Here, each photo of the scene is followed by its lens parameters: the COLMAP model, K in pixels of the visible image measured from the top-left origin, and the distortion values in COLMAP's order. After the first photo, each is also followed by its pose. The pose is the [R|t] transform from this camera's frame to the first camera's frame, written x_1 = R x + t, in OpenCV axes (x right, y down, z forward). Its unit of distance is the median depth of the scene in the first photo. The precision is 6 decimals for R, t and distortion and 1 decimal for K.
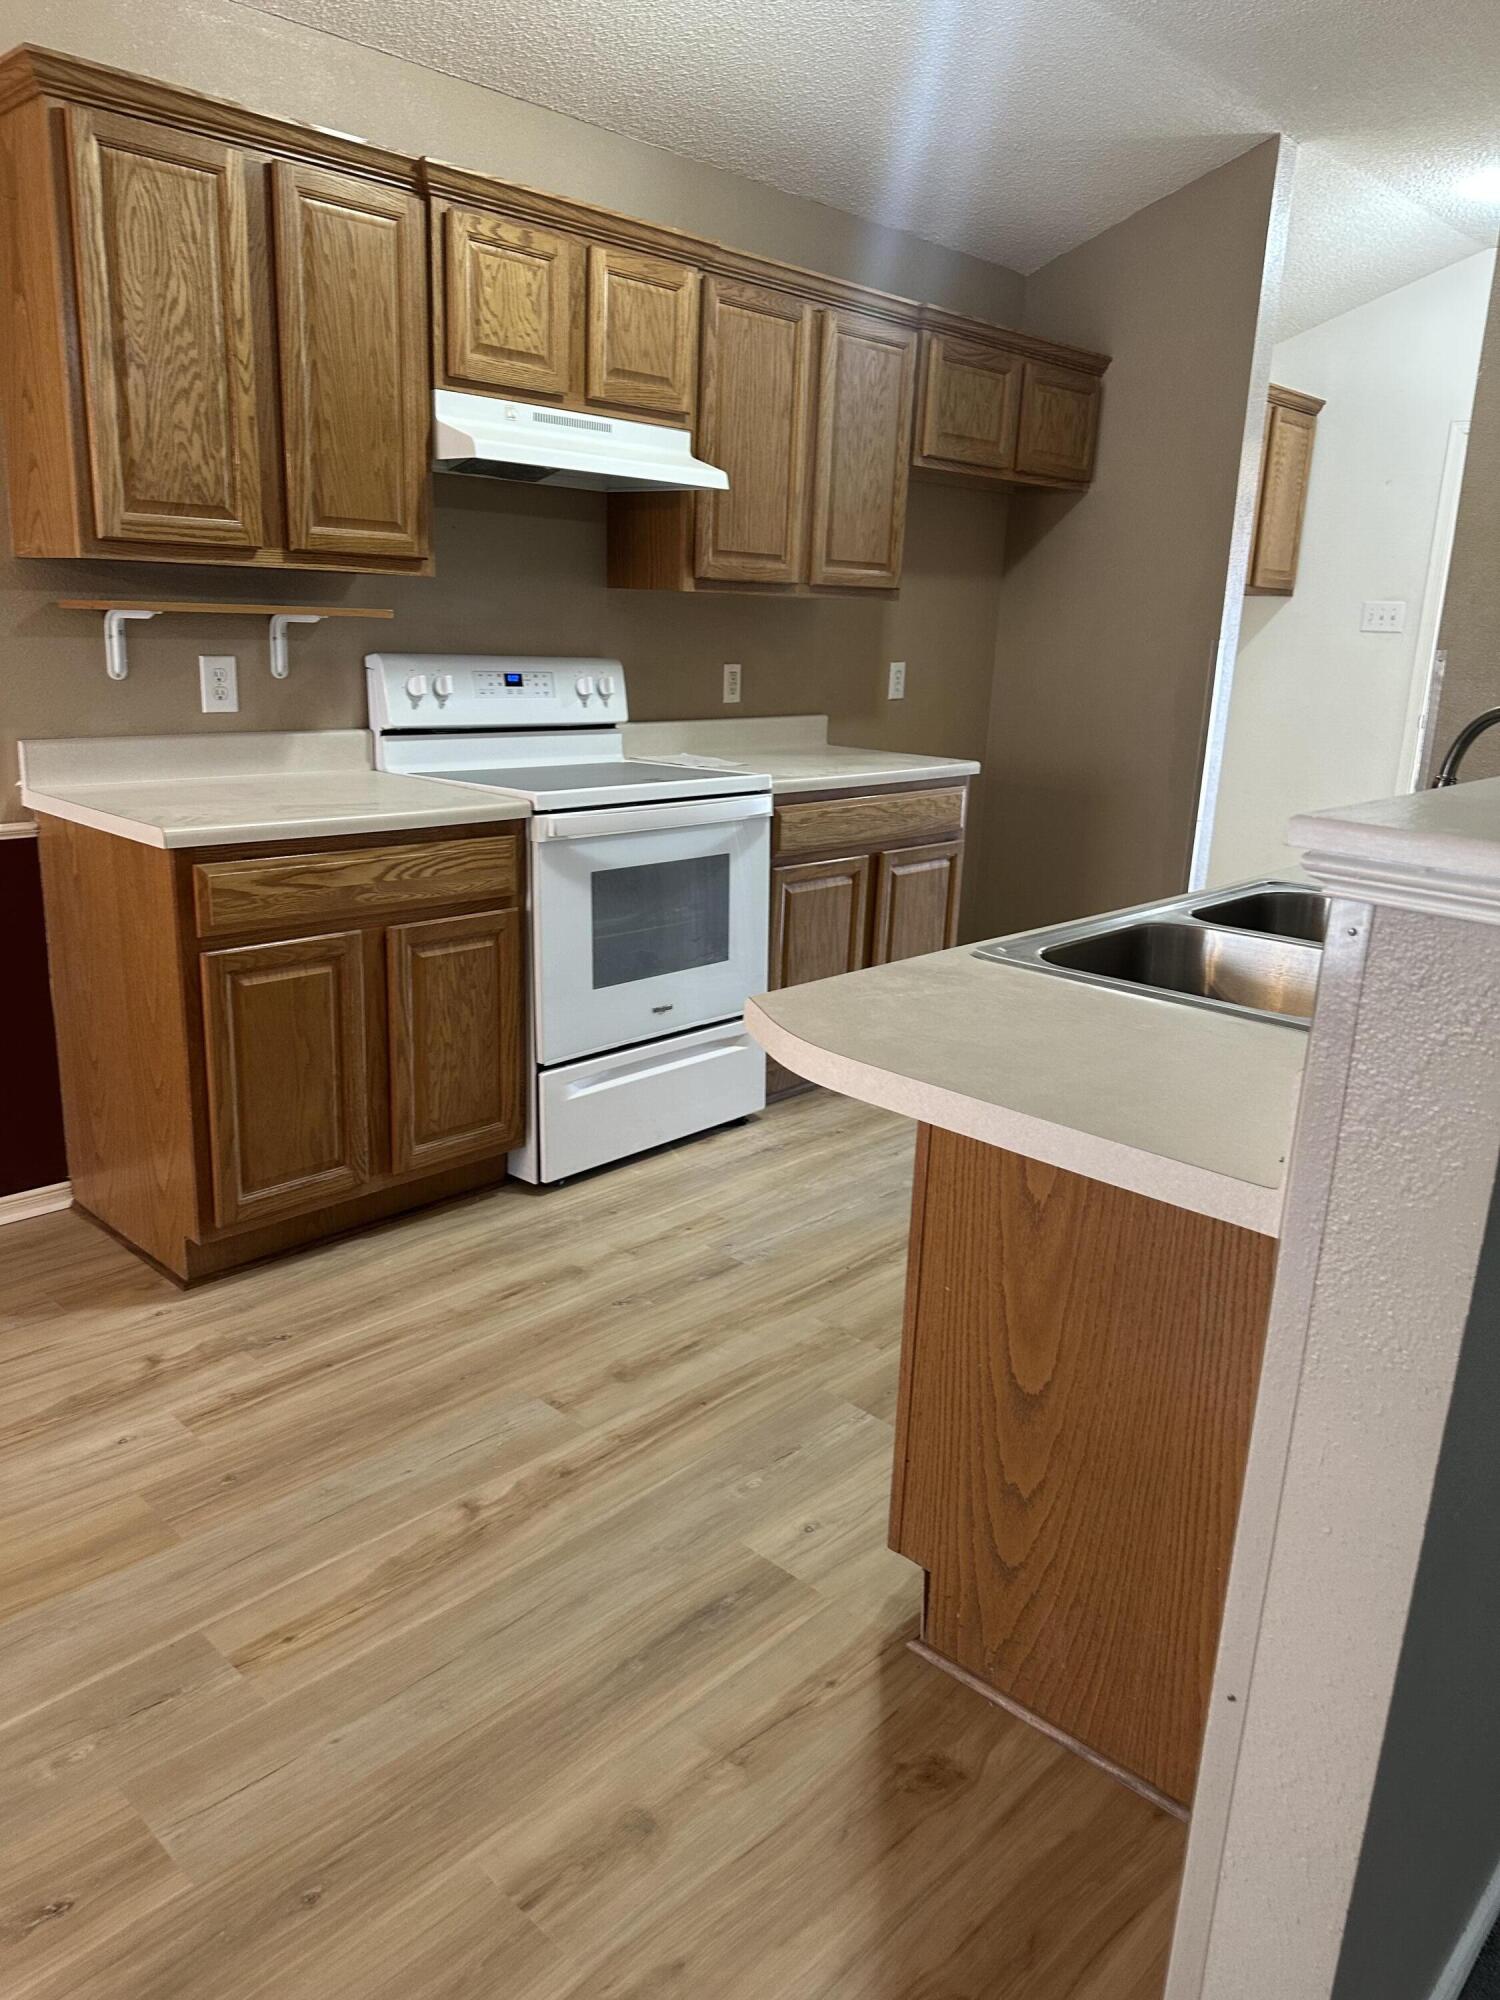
lens RADIAL K [[1396.2, 0, 739.8], [0, 1396.2, 994.4], [0, 0, 1]] dist [0.146990, -0.277865]
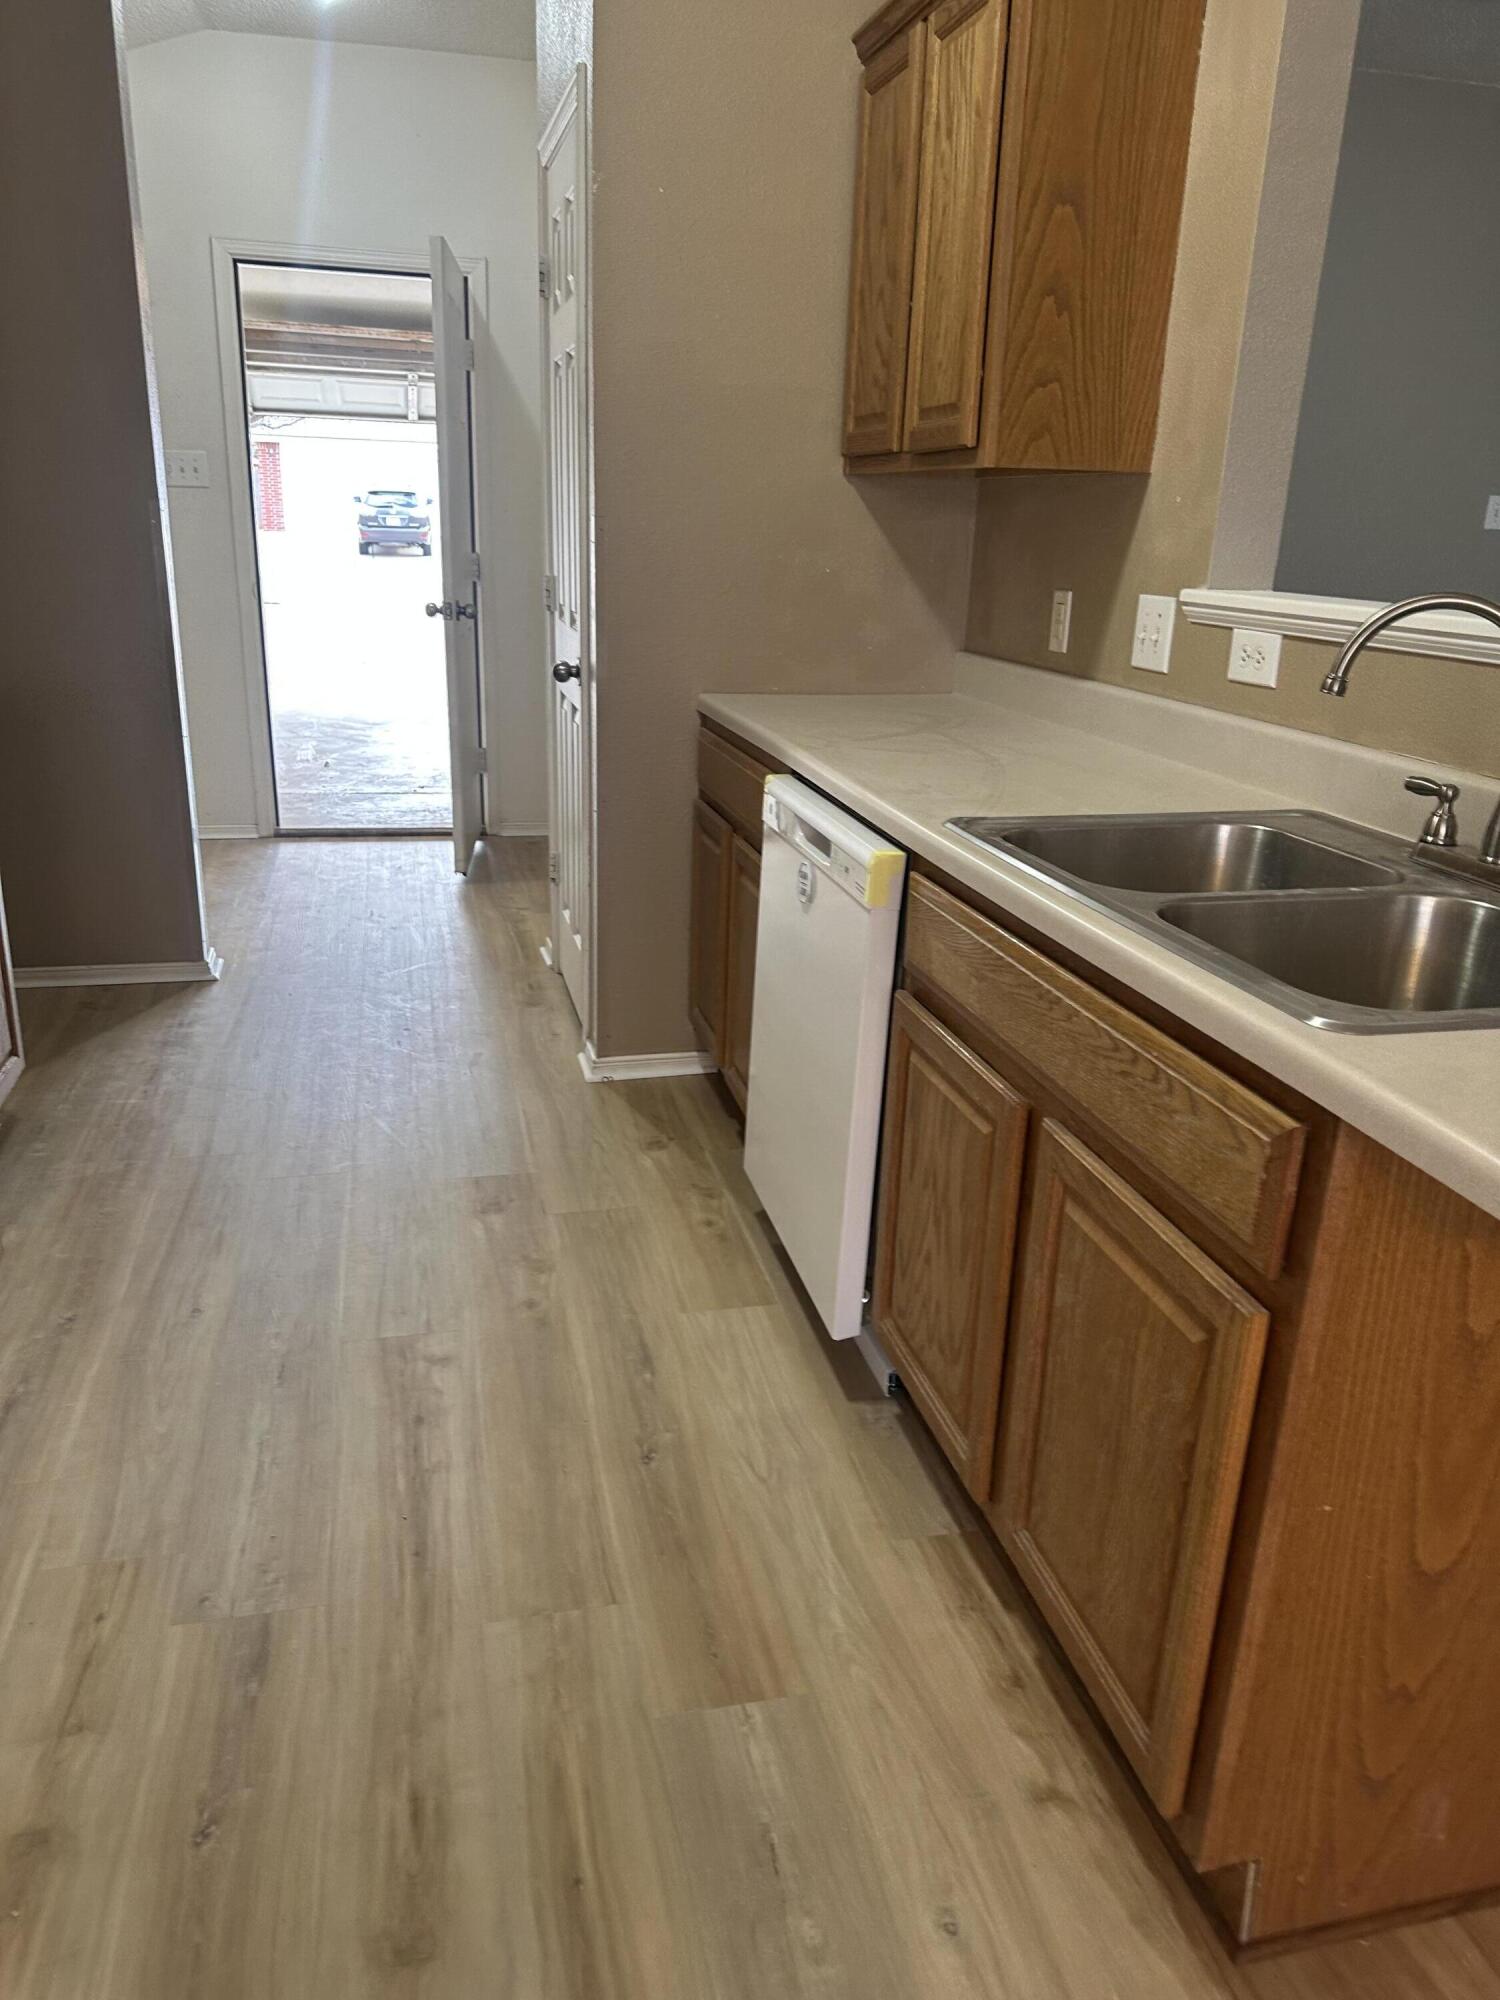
lens RADIAL K [[1411.9, 0, 746.6], [0, 1411.9, 992.2], [0, 0, 1]] dist [0.098910, -0.141725]
pose [[0.545999, -0.281628, 0.789031, -0.281224], [0.205387, 0.958062, 0.199835, -0.131774], [-0.812220, 0.052947, 0.580944, 0.467985]]
